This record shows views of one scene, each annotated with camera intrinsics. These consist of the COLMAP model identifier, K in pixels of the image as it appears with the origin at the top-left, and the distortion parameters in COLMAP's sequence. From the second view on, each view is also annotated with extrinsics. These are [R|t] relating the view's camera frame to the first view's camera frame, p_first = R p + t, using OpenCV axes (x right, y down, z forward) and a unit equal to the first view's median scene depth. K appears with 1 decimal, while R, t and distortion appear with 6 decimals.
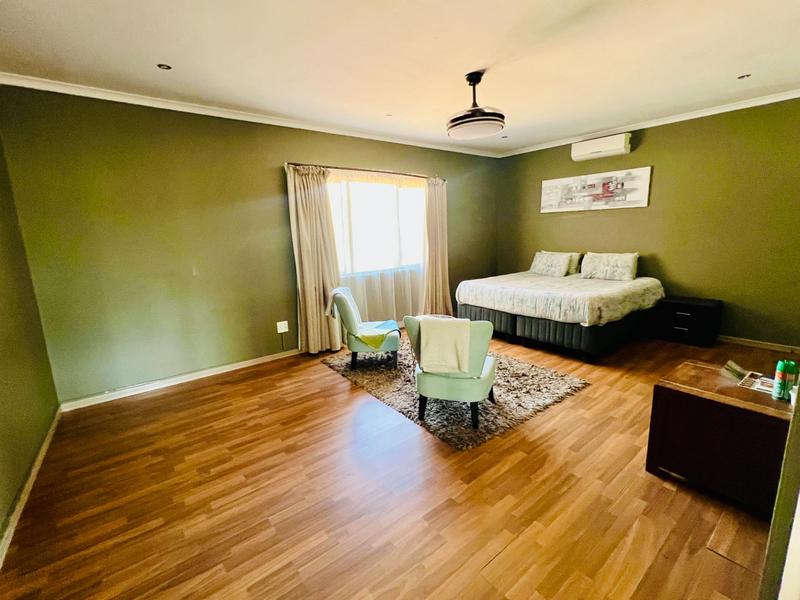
lens RADIAL K [[363.0, 0, 397.5], [0, 363.0, 298.6], [0, 0, 1]] dist [-0.004099, -0.000206]
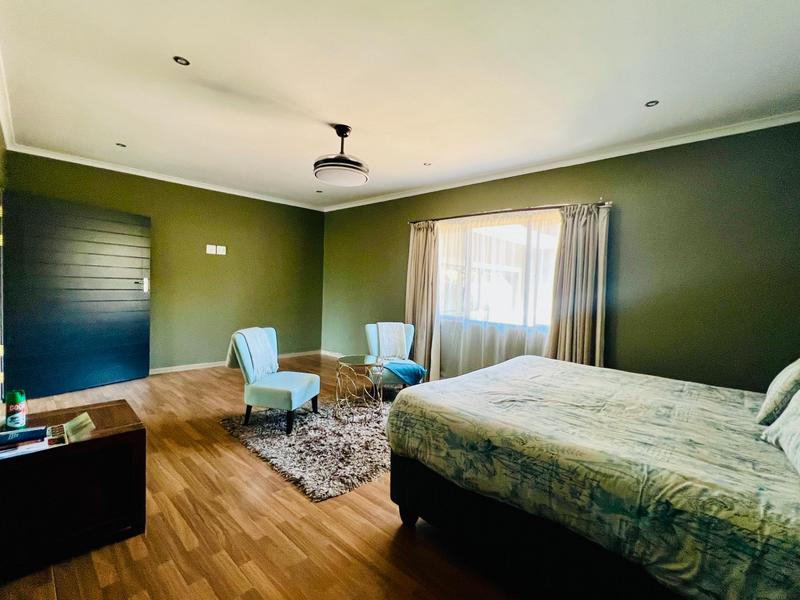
lens RADIAL K [[363.0, 0, 397.5], [0, 363.0, 298.6], [0, 0, 1]] dist [-0.004099, -0.000206]
pose [[0.147359, 0.071354, -0.986506, 1.111239], [-0.223524, 0.973994, 0.037060, -0.167074], [0.963495, 0.215047, 0.159476, 0.913985]]
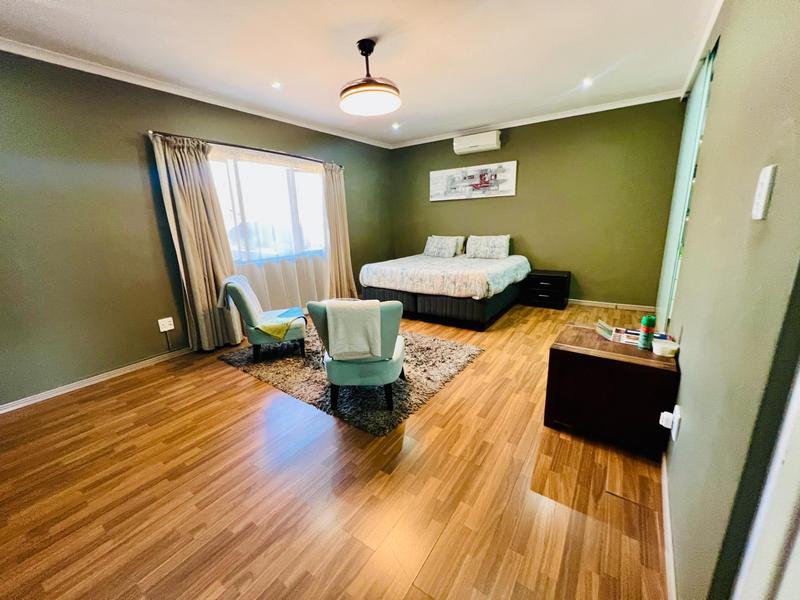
lens RADIAL K [[319.3, 0, 398.4], [0, 319.3, 298.6], [0, 0, 1]] dist [-0.003083, -0.000307]
pose [[0.957294, -0.069789, 0.280567, 0.009645], [0.056943, 0.996933, 0.053690, 0.007693], [-0.283453, -0.035421, 0.958332, 0.127797]]
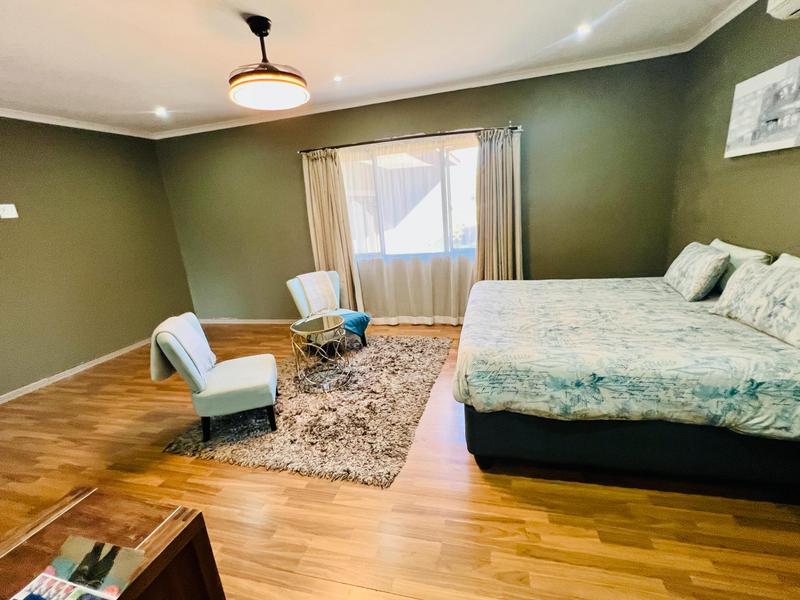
lens RADIAL K [[363.0, 0, 397.5], [0, 363.0, 298.6], [0, 0, 1]] dist [-0.004099, -0.000206]
pose [[0.601019, 0.184548, -0.777636, 0.904982], [-0.087986, 0.982340, 0.165126, -0.163623], [0.794377, -0.030823, 0.606643, 0.629019]]
